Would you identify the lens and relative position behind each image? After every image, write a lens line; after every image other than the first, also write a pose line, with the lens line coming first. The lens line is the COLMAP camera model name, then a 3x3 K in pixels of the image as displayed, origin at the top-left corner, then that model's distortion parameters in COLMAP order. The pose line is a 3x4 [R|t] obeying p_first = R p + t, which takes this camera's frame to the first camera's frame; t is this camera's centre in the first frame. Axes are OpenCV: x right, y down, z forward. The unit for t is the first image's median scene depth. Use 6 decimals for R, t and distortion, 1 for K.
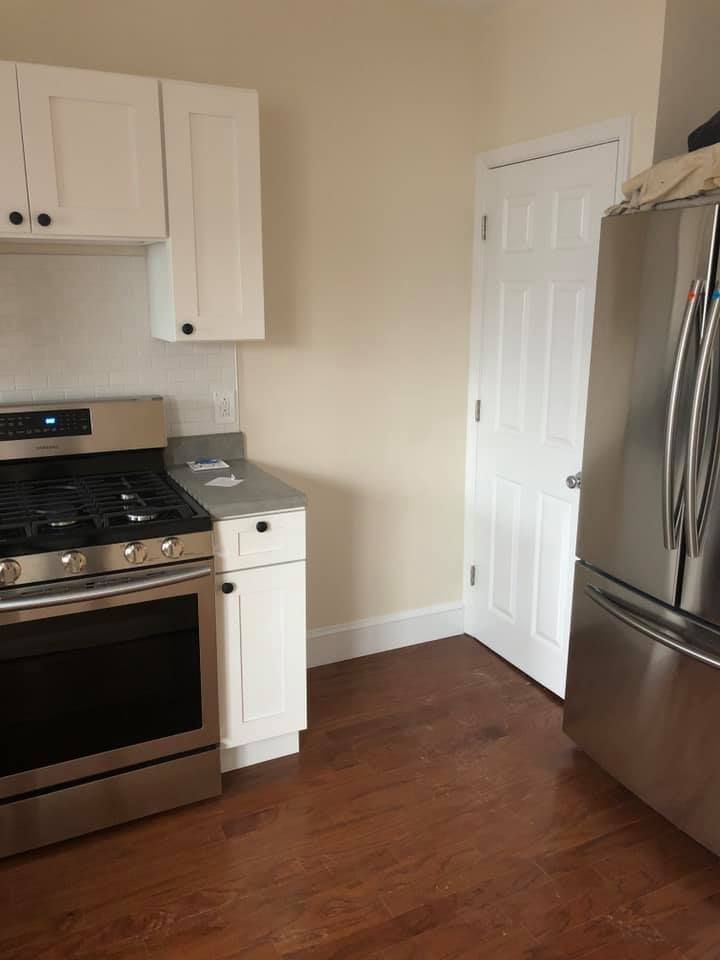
lens RADIAL K [[784.2, 0, 372.9], [0, 784.2, 466.9], [0, 0, 1]] dist [0.024431, -0.034983]
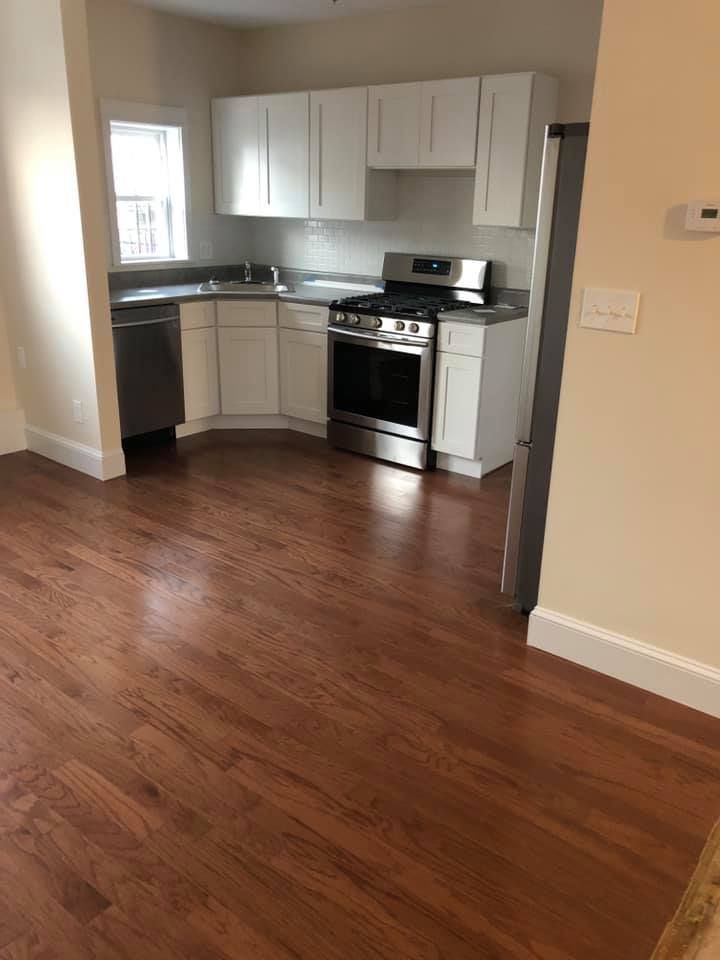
lens RADIAL K [[784.2, 0, 358.6], [0, 784.2, 478.9], [0, 0, 1]] dist [0.024431, -0.034983]
pose [[0.421274, 0.311413, -0.851792, 1.409582], [-0.221120, 0.946126, 0.236541, 0.023160], [0.879565, 0.088700, 0.467438, -0.024889]]
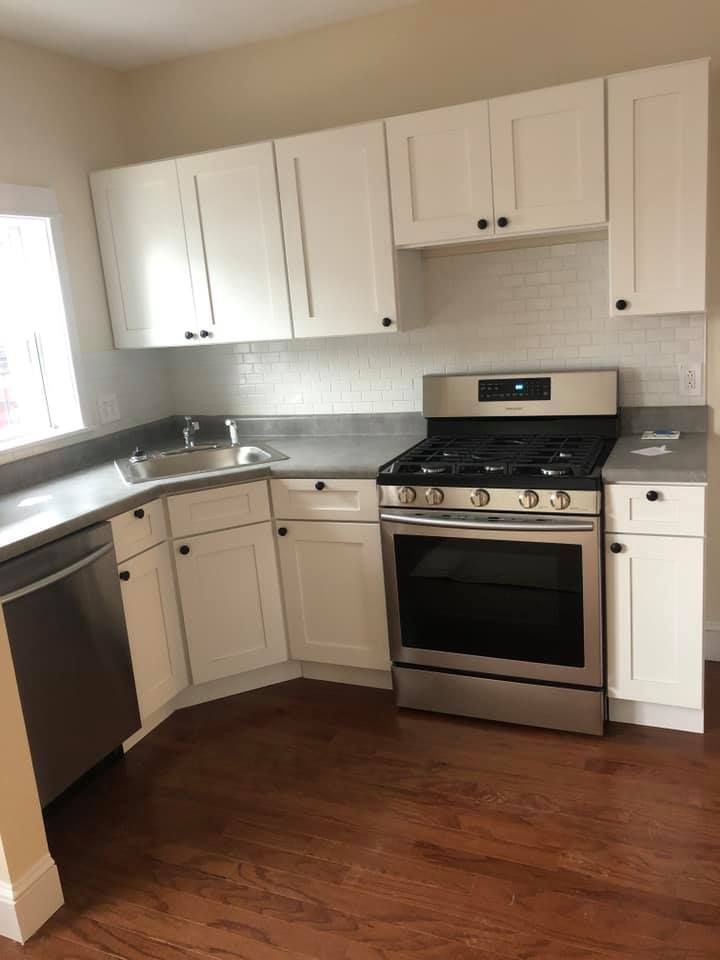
lens RADIAL K [[784.2, 0, 360.8], [0, 784.2, 471.1], [0, 0, 1]] dist [0.024431, -0.034983]
pose [[0.634499, 0.114012, -0.764468, 0.398122], [-0.084703, 0.993361, 0.077846, -0.003497], [0.768268, 0.015360, 0.639944, 0.044117]]
